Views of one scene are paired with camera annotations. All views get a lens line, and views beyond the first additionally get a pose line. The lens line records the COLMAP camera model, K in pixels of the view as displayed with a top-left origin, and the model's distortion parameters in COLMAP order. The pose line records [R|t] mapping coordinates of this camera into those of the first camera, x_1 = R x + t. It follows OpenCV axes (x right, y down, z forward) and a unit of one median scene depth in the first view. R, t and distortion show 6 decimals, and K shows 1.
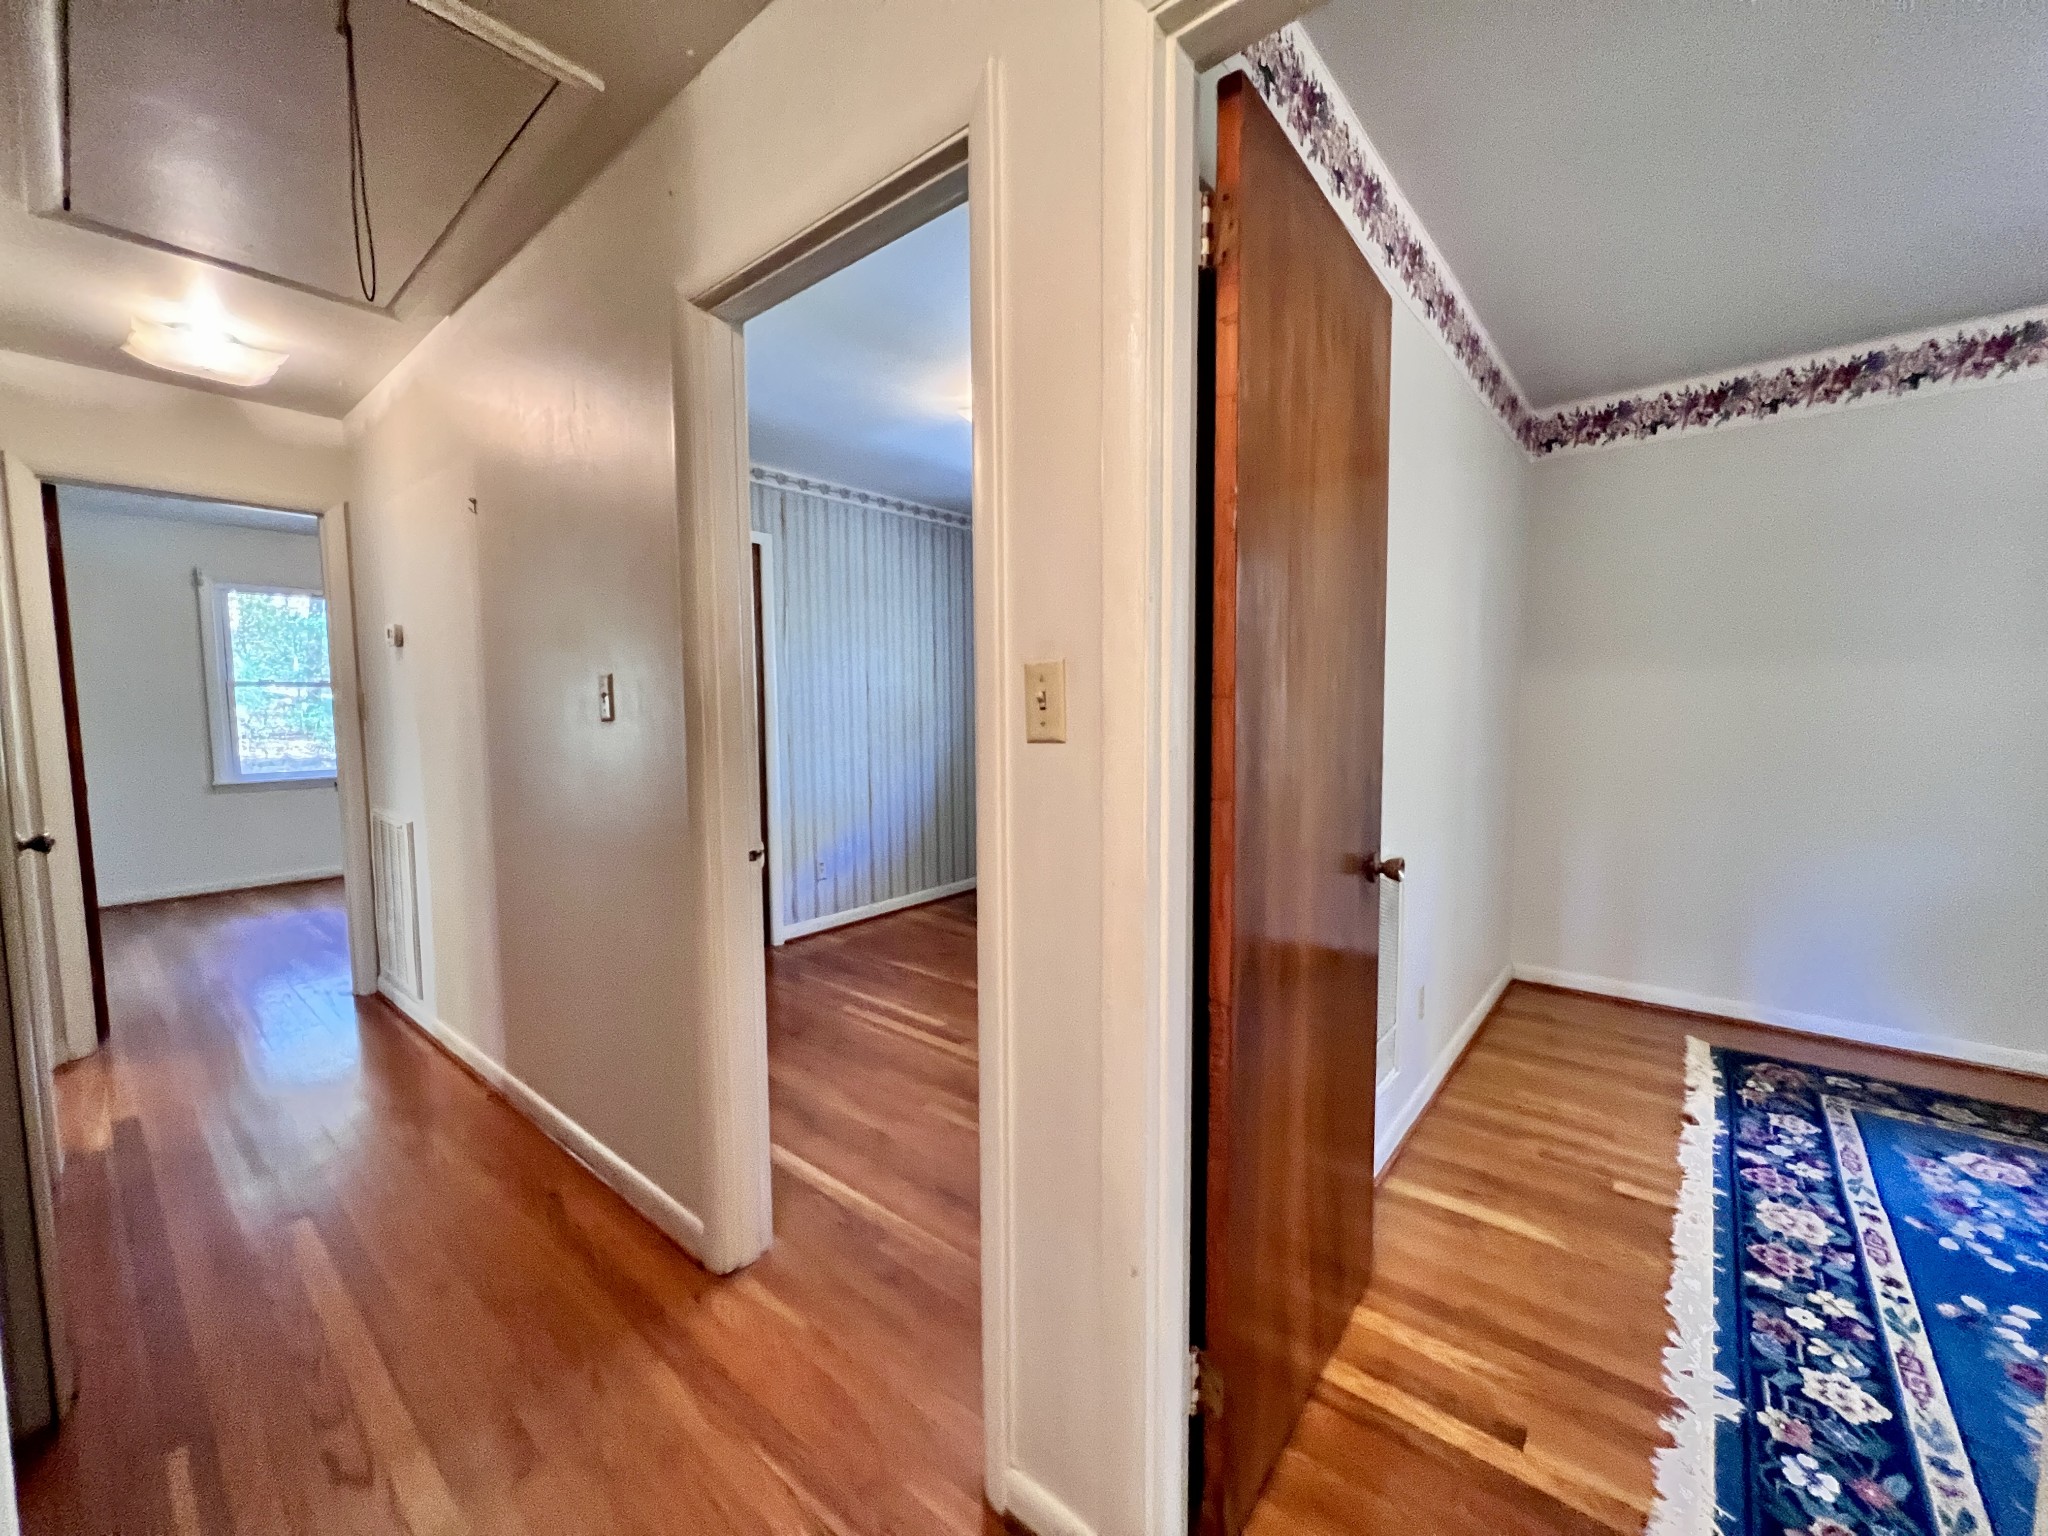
lens RADIAL K [[815.3, 0, 1022.7], [0, 815.3, 767.6], [0, 0, 1]] dist [0.000971, -0.000840]
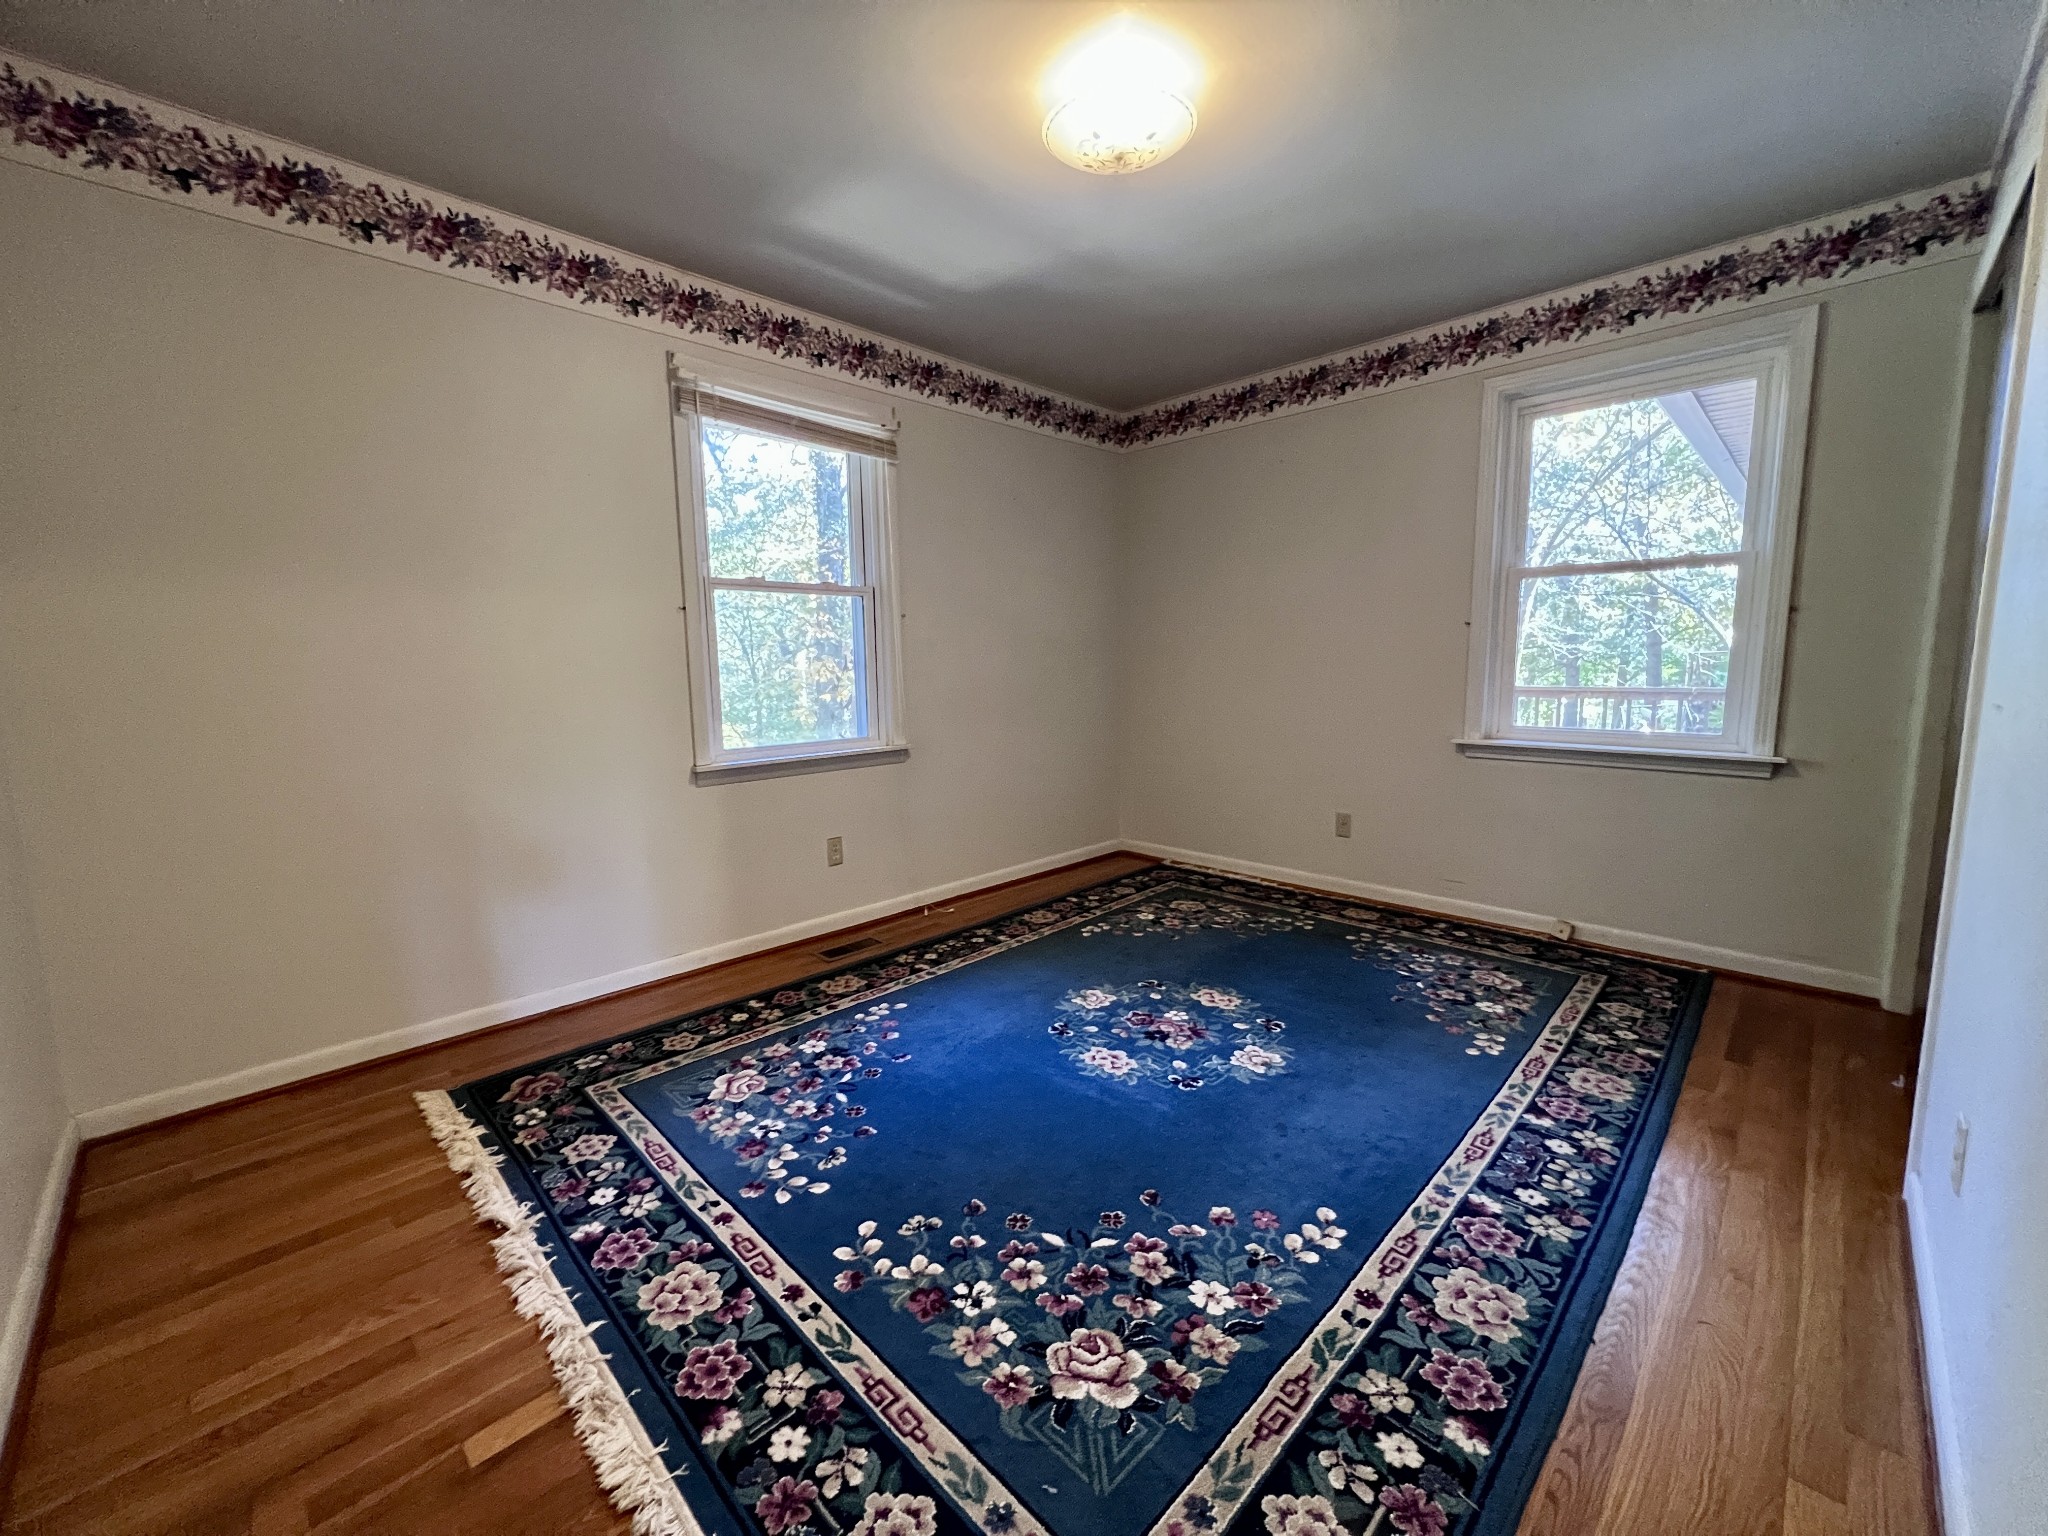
lens RADIAL K [[815.3, 0, 1023.3], [0, 815.3, 760.3], [0, 0, 1]] dist [0.000971, -0.000840]
pose [[0.082015, -0.114711, 0.990008, 0.249996], [0.082917, 0.990696, 0.107921, 0.007900], [-0.993176, 0.073237, 0.090764, 0.522282]]
